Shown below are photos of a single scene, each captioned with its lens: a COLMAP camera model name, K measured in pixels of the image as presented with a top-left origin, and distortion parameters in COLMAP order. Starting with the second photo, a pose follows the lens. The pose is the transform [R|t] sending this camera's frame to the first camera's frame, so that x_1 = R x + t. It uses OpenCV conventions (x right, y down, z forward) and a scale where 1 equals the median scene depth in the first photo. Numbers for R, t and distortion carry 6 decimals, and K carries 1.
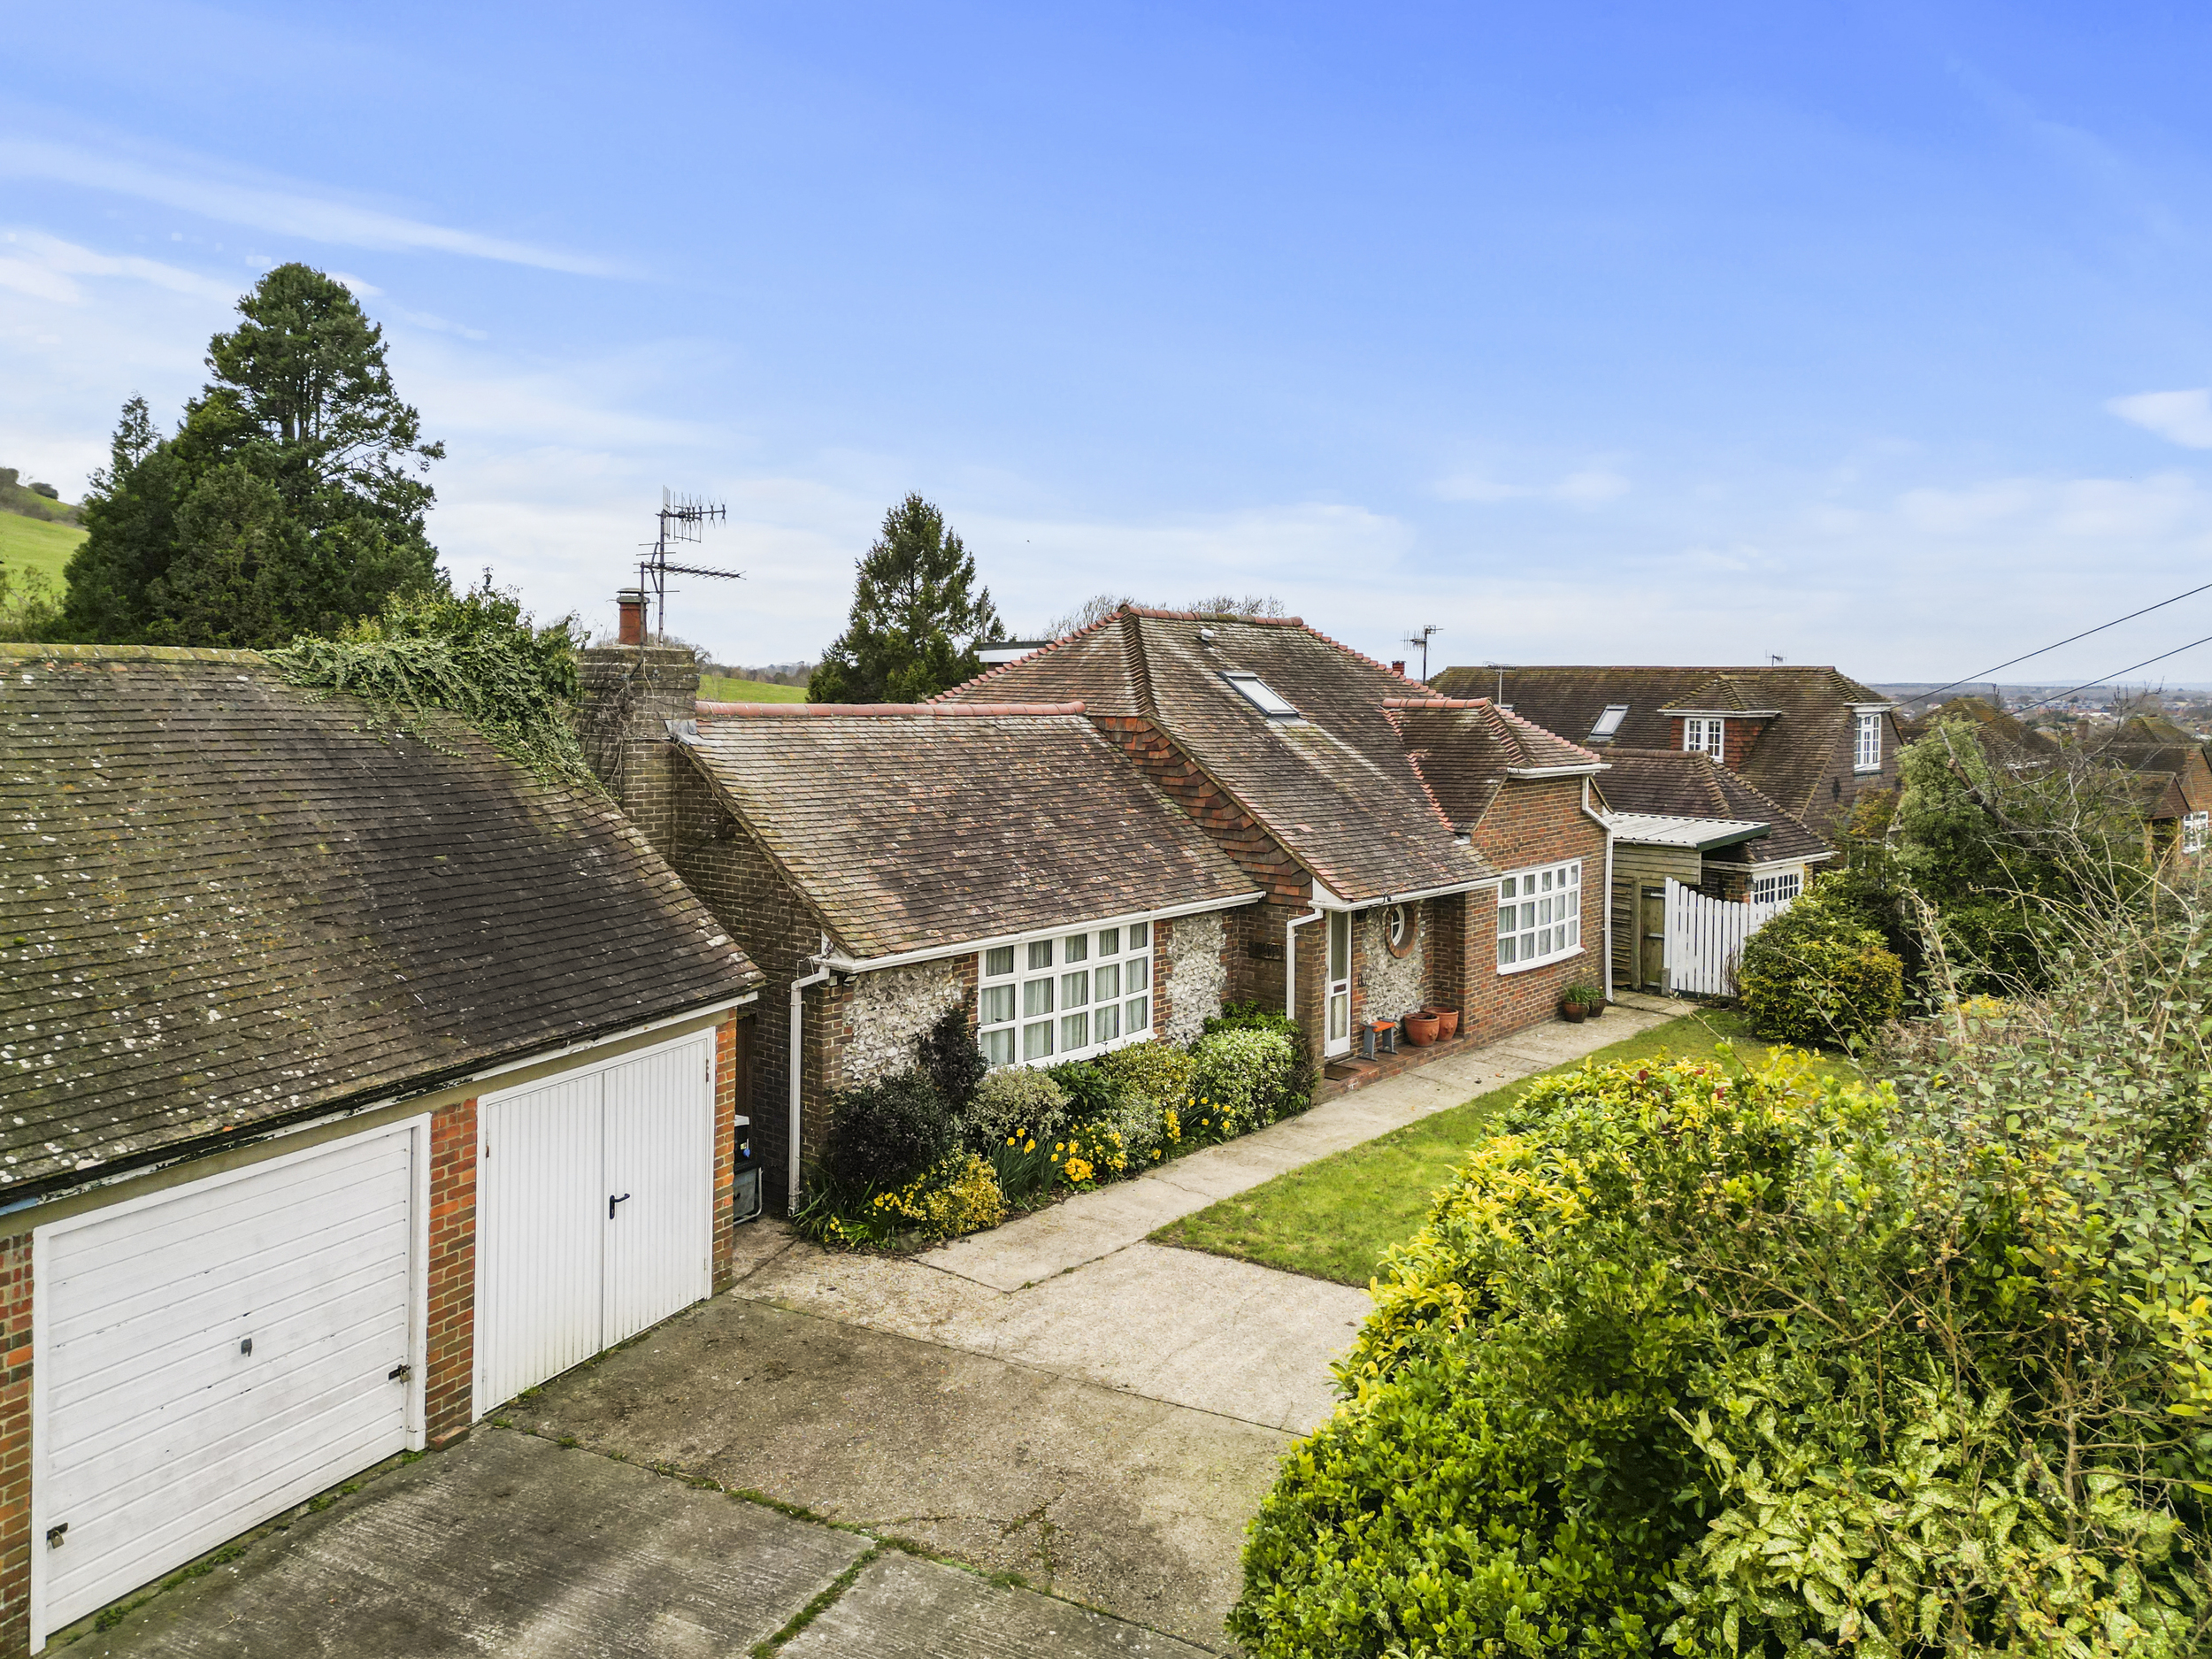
lens RADIAL K [[1578.9, 0, 1123.2], [0, 1578.9, 643.6], [0, 0, 1]] dist [0.060149, -0.065775]
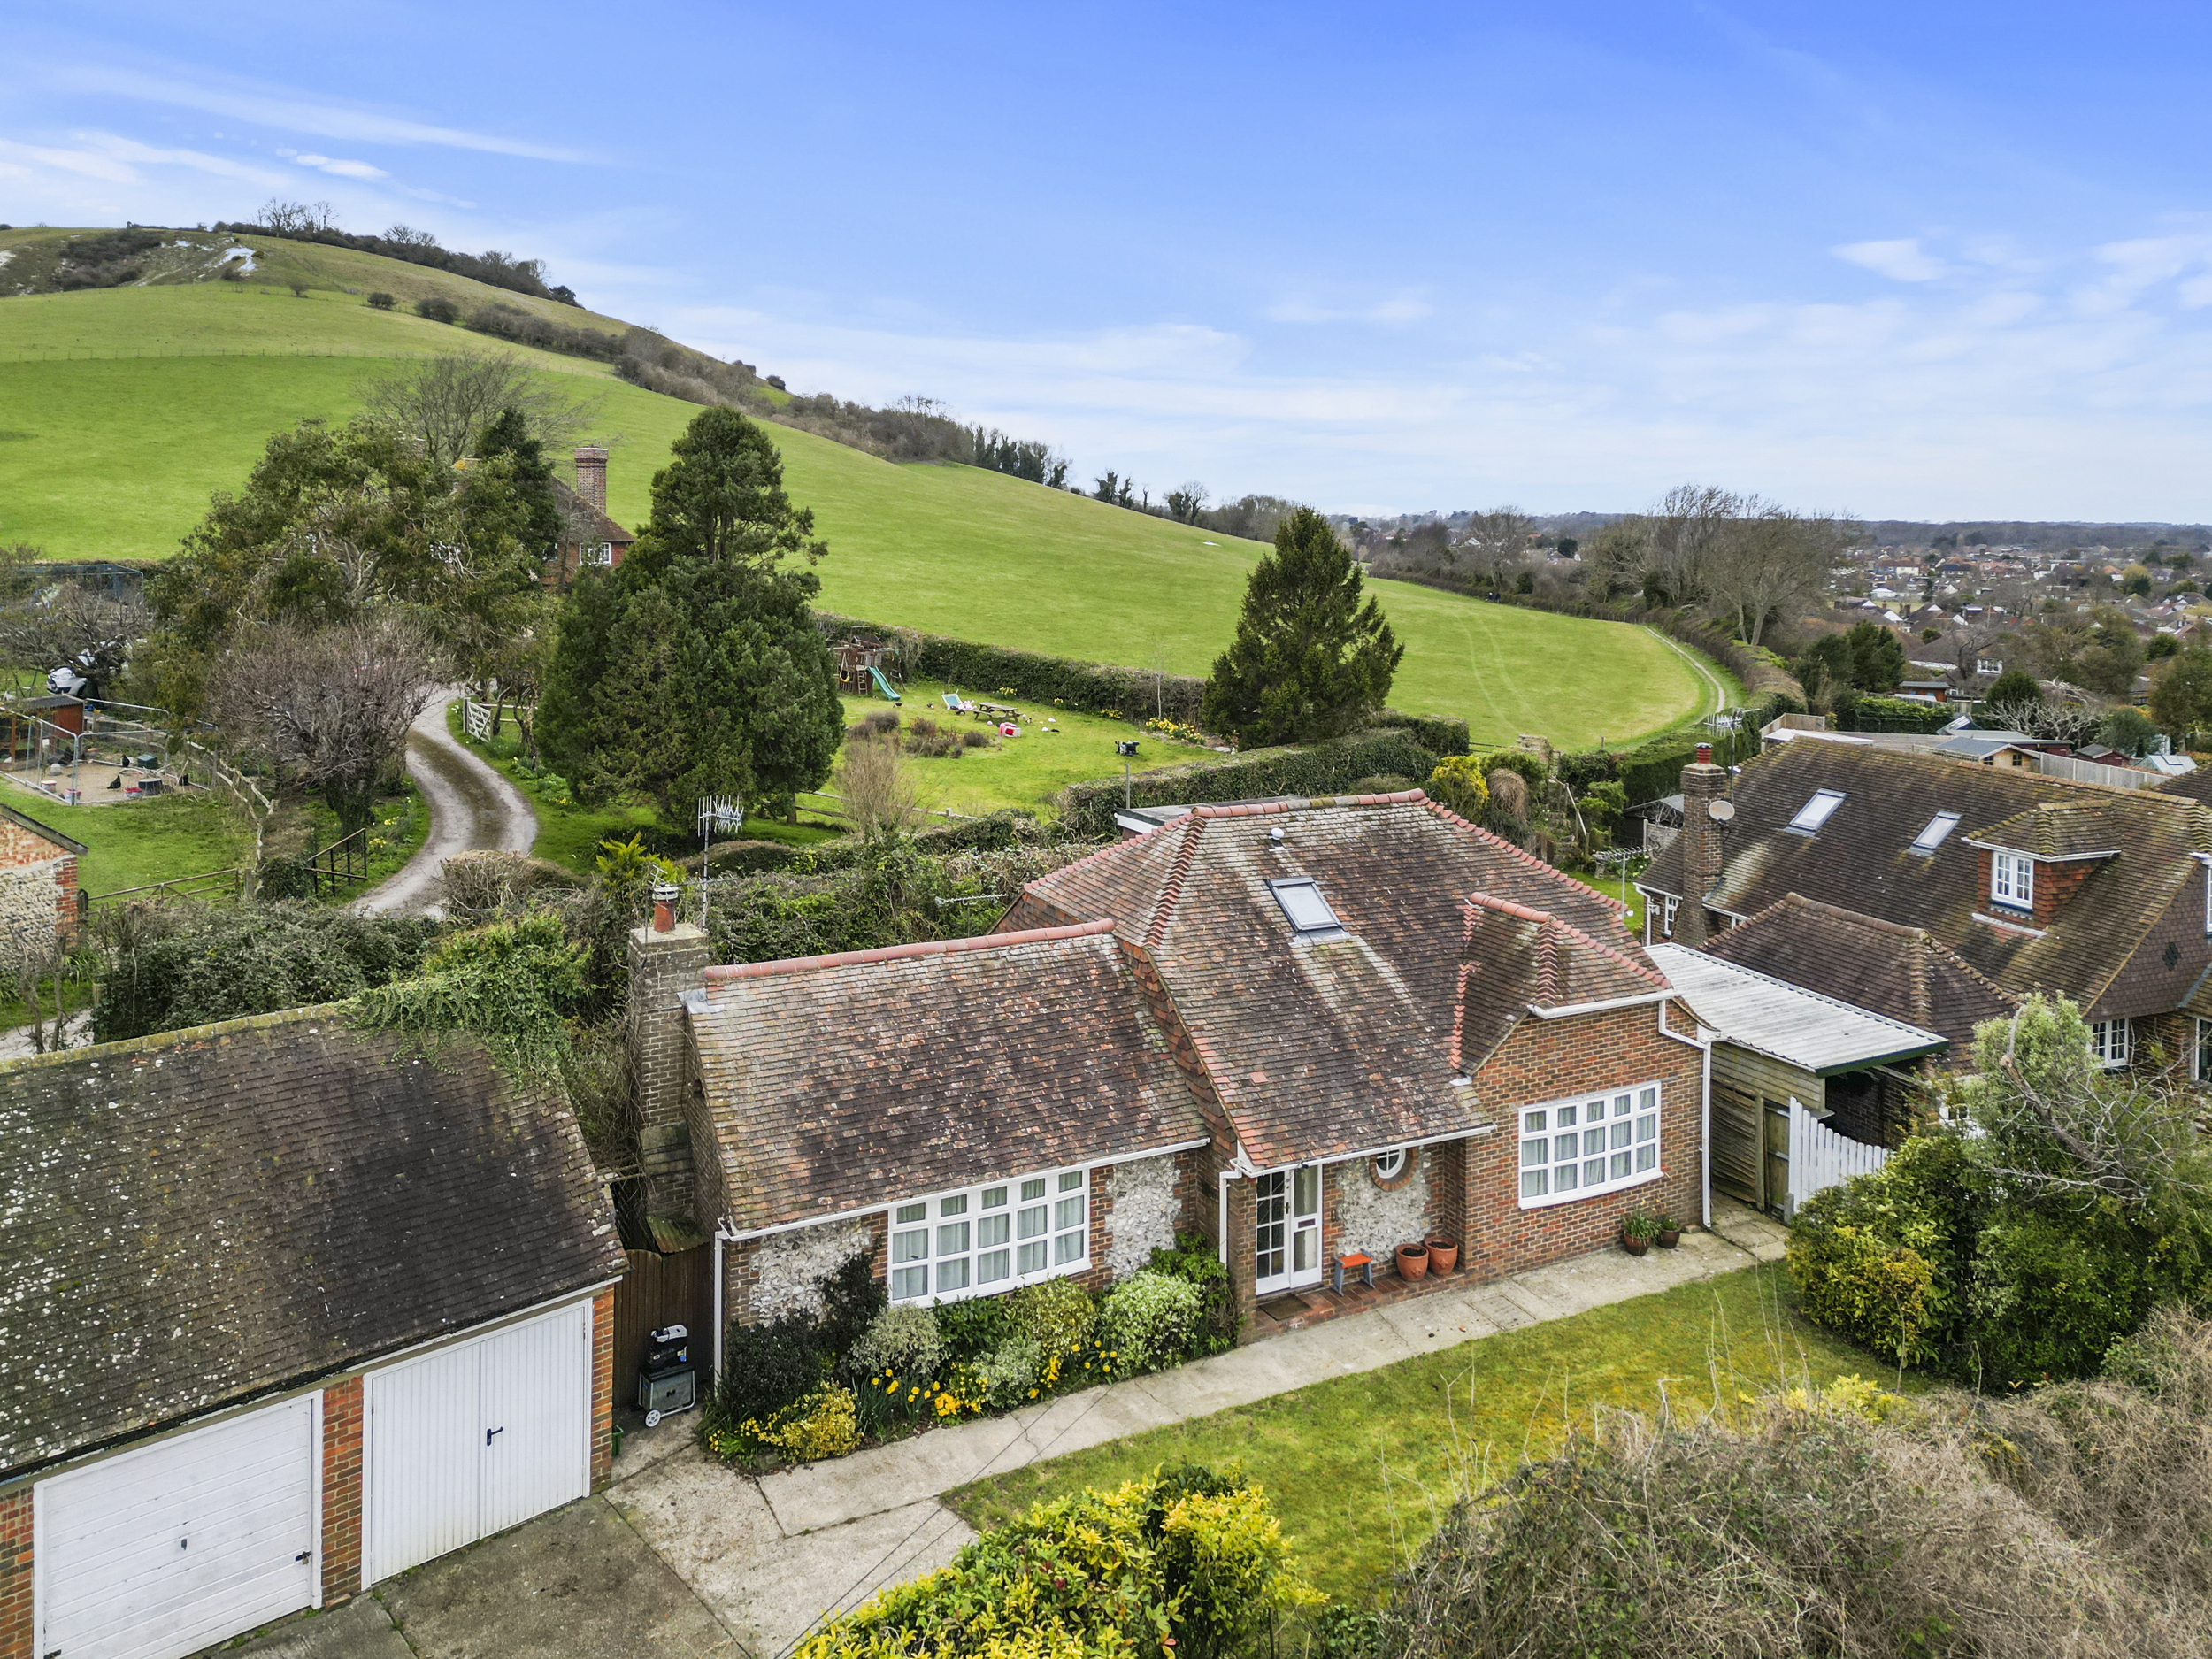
lens RADIAL K [[1611.9, 0, 1122.1], [0, 1611.9, 443.5], [0, 0, 1]] dist [0.057902, -0.036416]
pose [[0.923644, -0.017699, -0.382842, 0.600141], [0.006403, 0.999506, -0.030760, -0.375637], [0.383198, 0.025960, 0.923301, -0.137929]]
